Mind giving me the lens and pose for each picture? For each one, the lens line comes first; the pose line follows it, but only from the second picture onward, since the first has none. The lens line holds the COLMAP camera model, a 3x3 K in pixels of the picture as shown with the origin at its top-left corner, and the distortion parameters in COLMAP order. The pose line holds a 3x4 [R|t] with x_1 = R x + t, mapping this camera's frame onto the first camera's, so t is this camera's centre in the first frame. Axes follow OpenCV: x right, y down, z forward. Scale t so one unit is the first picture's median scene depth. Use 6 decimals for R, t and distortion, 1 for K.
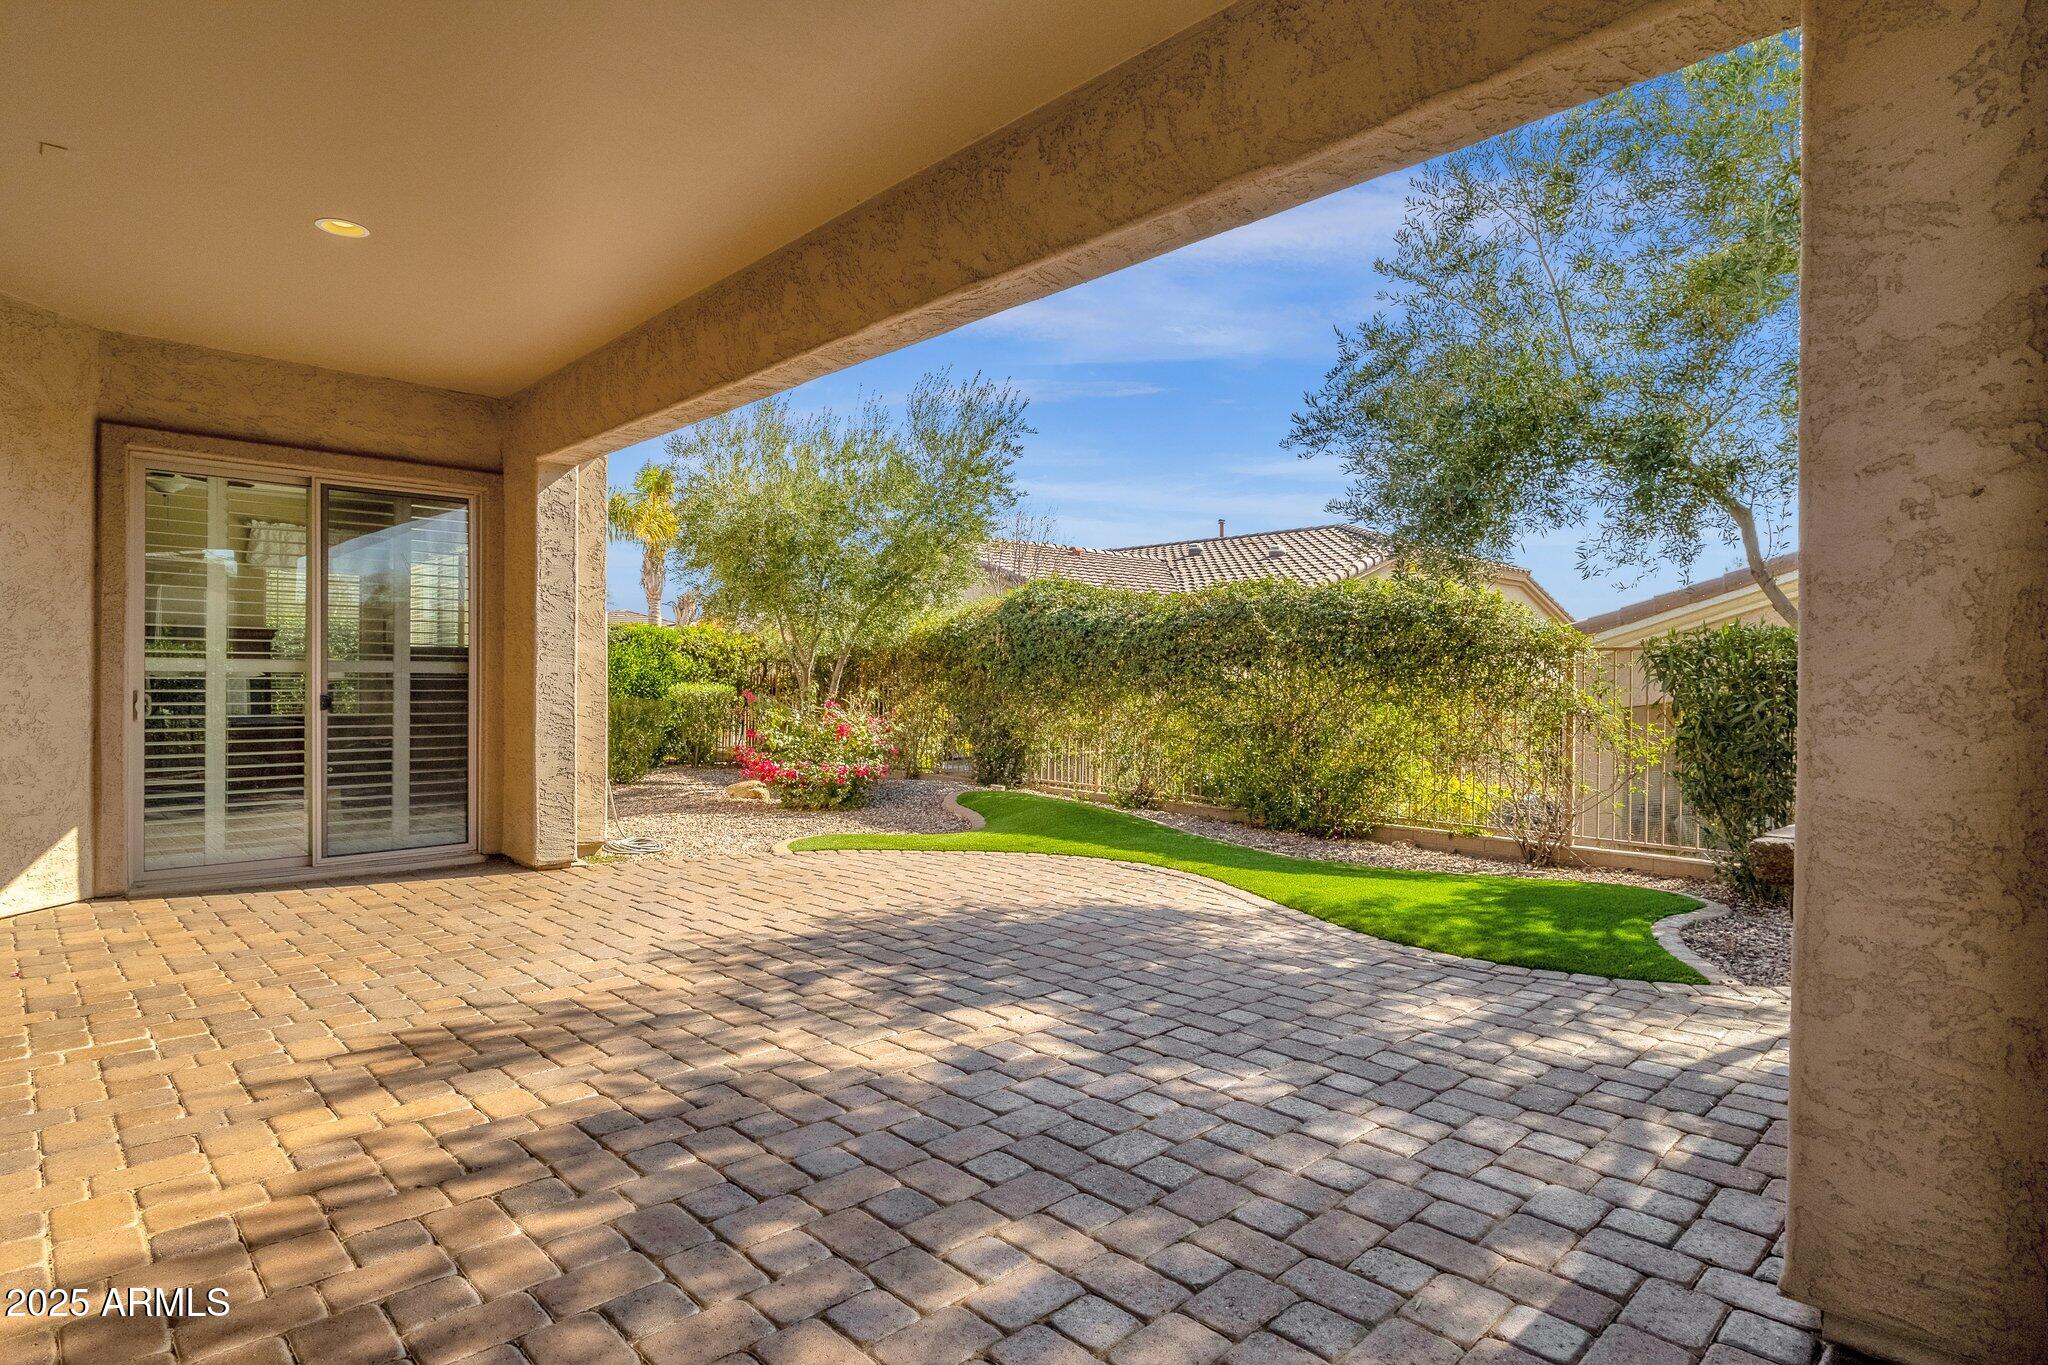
lens RADIAL K [[1069.1, 0, 1034.8], [0, 1069.1, 679.3], [0, 0, 1]] dist [-0.016639, 0.000594]
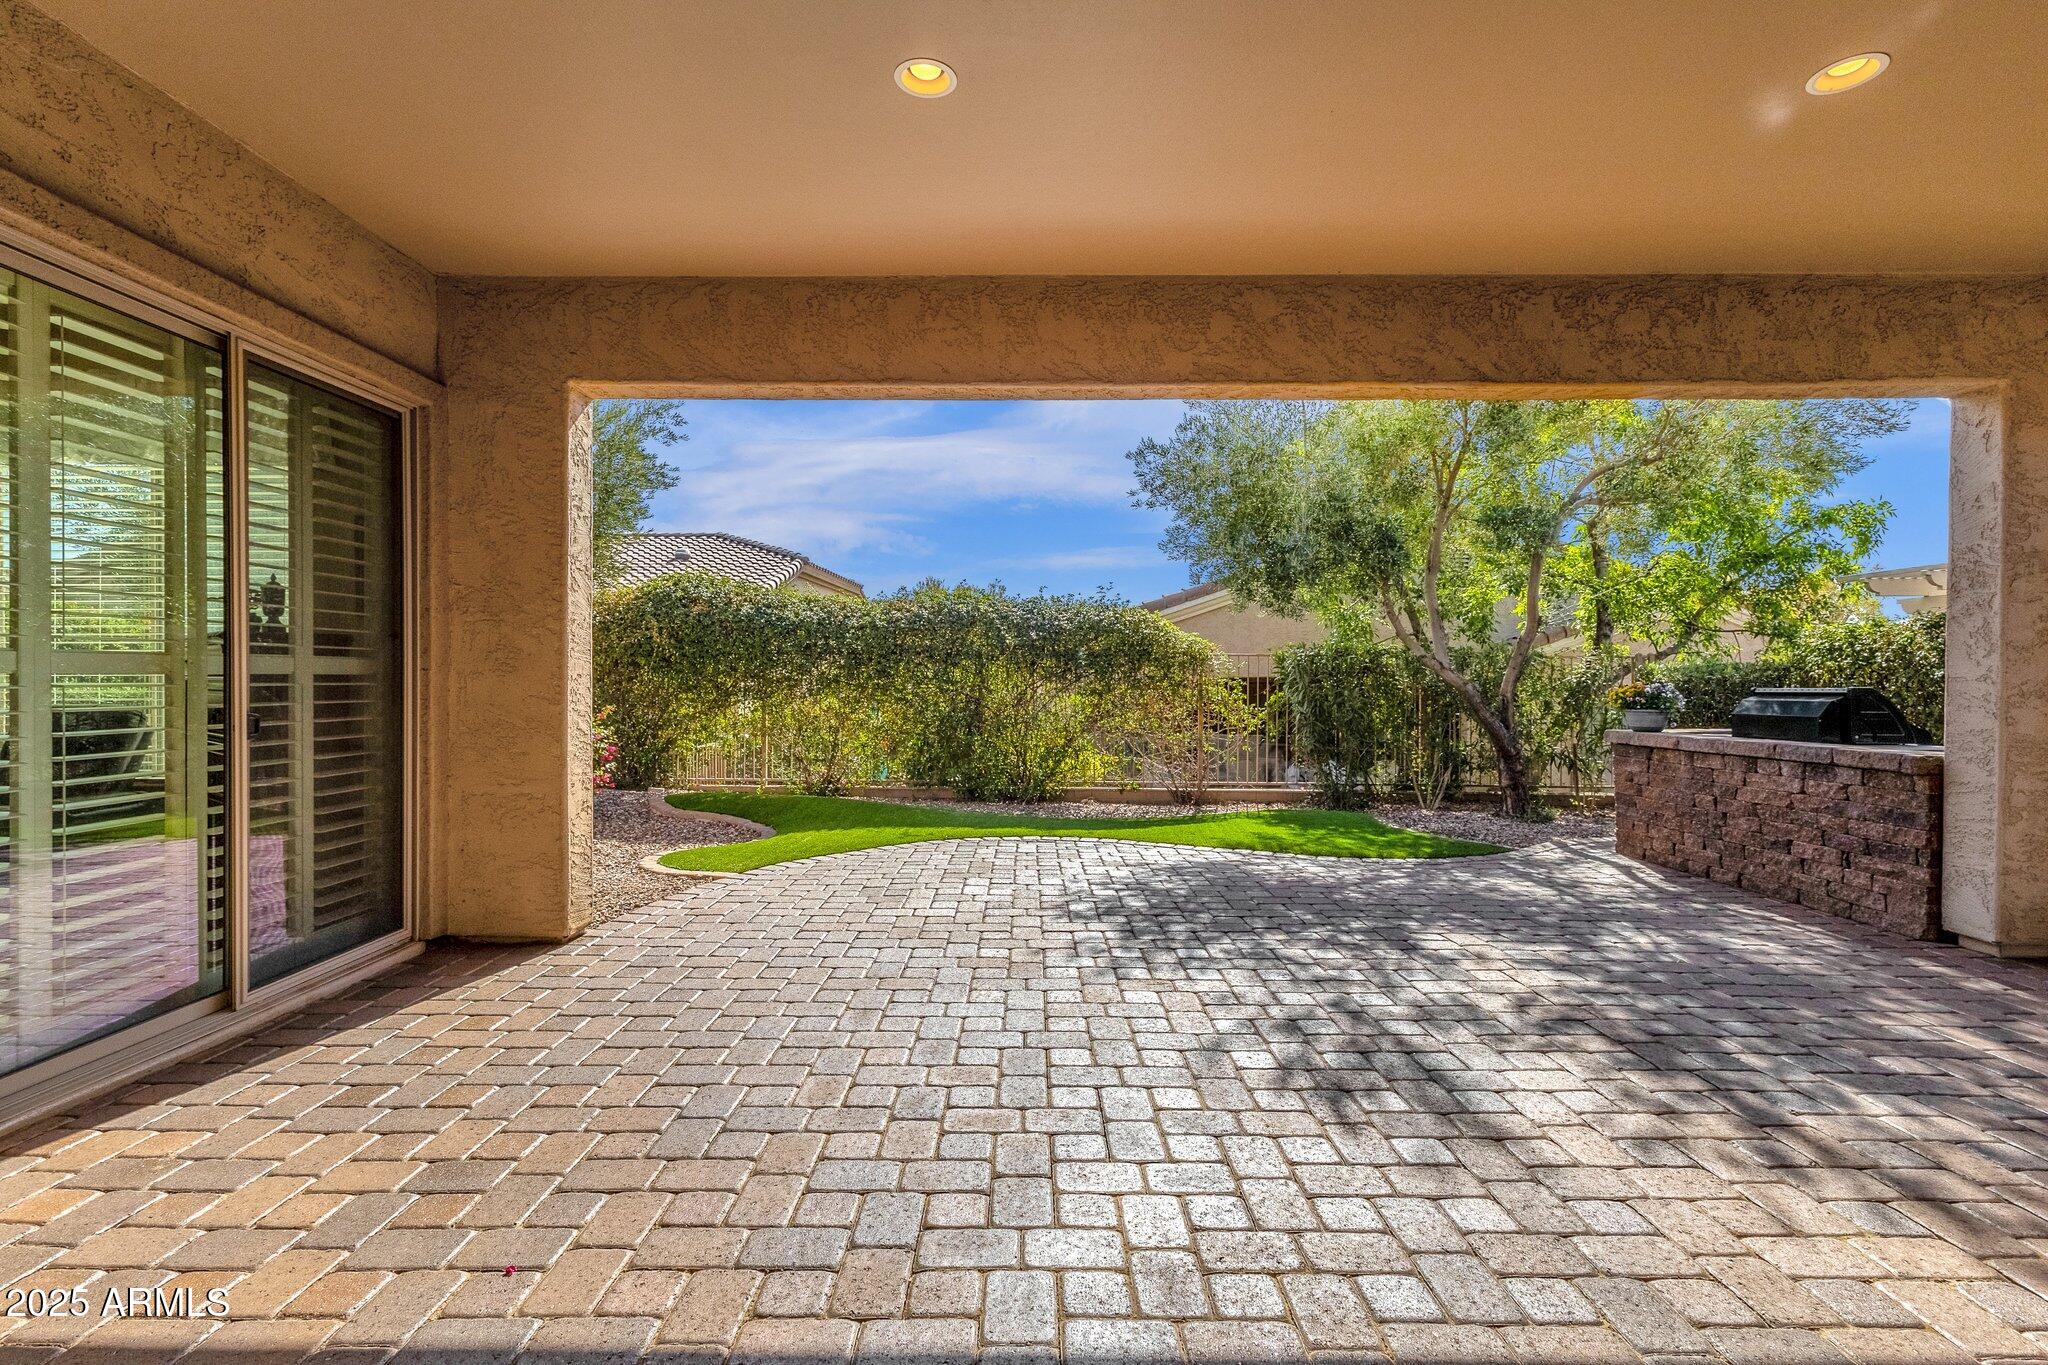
lens RADIAL K [[938.8, 0, 1020.3], [0, 938.8, 677.3], [0, 0, 1]] dist [0.001718, 0.000074]
pose [[0.704259, -0.003888, 0.709933, -0.754800], [-0.001017, 0.999978, 0.006486, -0.009289], [-0.709943, -0.005290, 0.704240, 0.347122]]
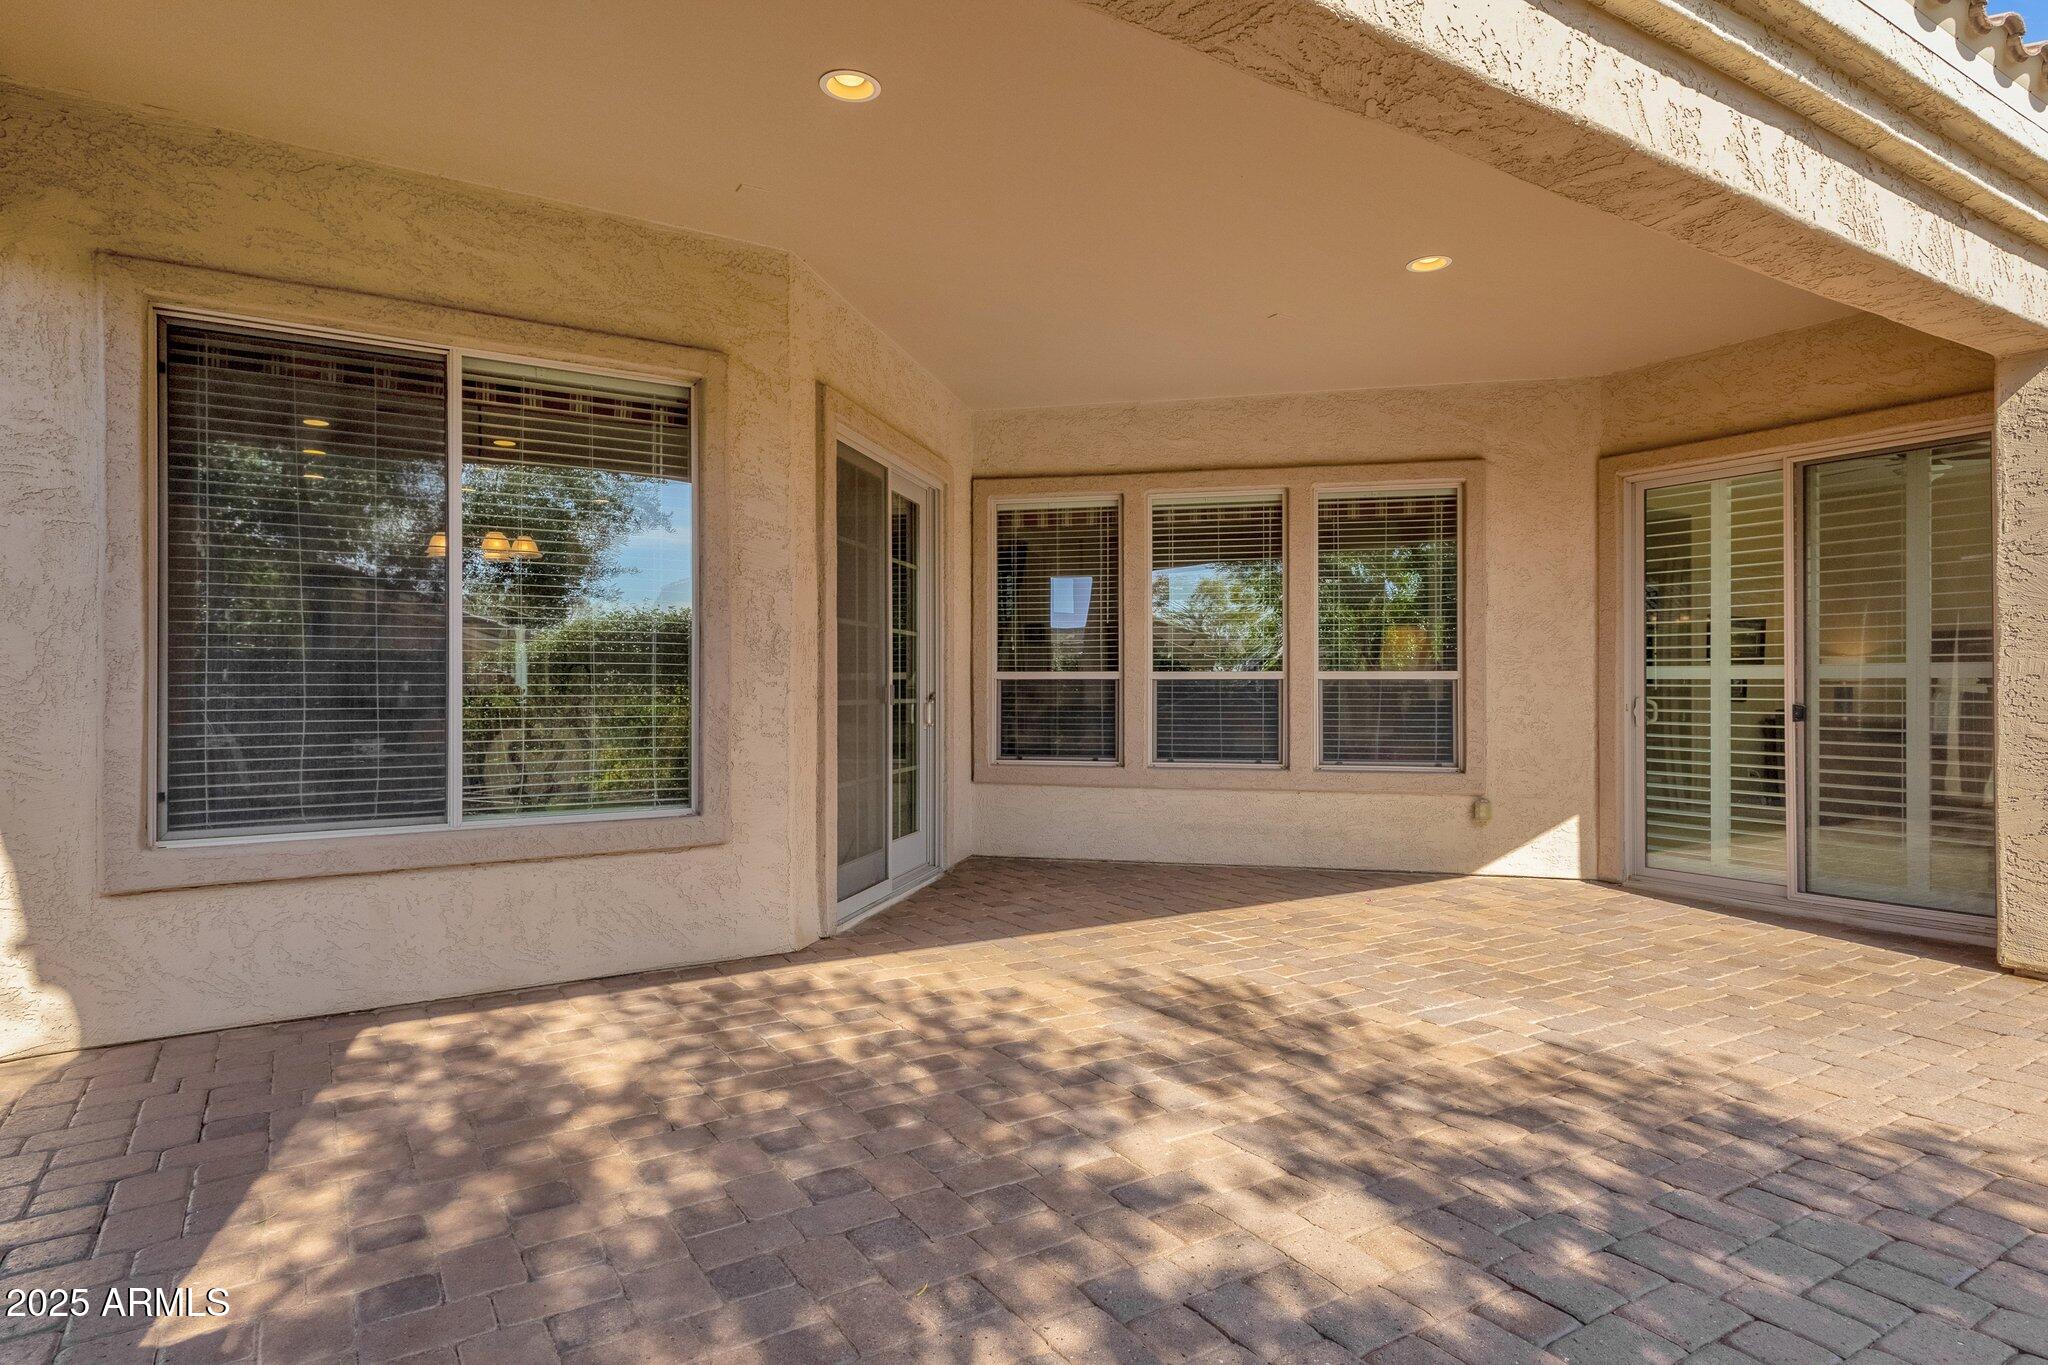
lens RADIAL K [[1146.3, 0, 1030.8], [0, 1146.3, 680.2], [0, 0, 1]] dist [0.004822, 0.001575]
pose [[-0.202471, -0.012572, -0.979208, 0.393772], [-0.004111, 0.999920, -0.011988, 0.008973], [0.979280, 0.001598, -0.202506, 0.588014]]
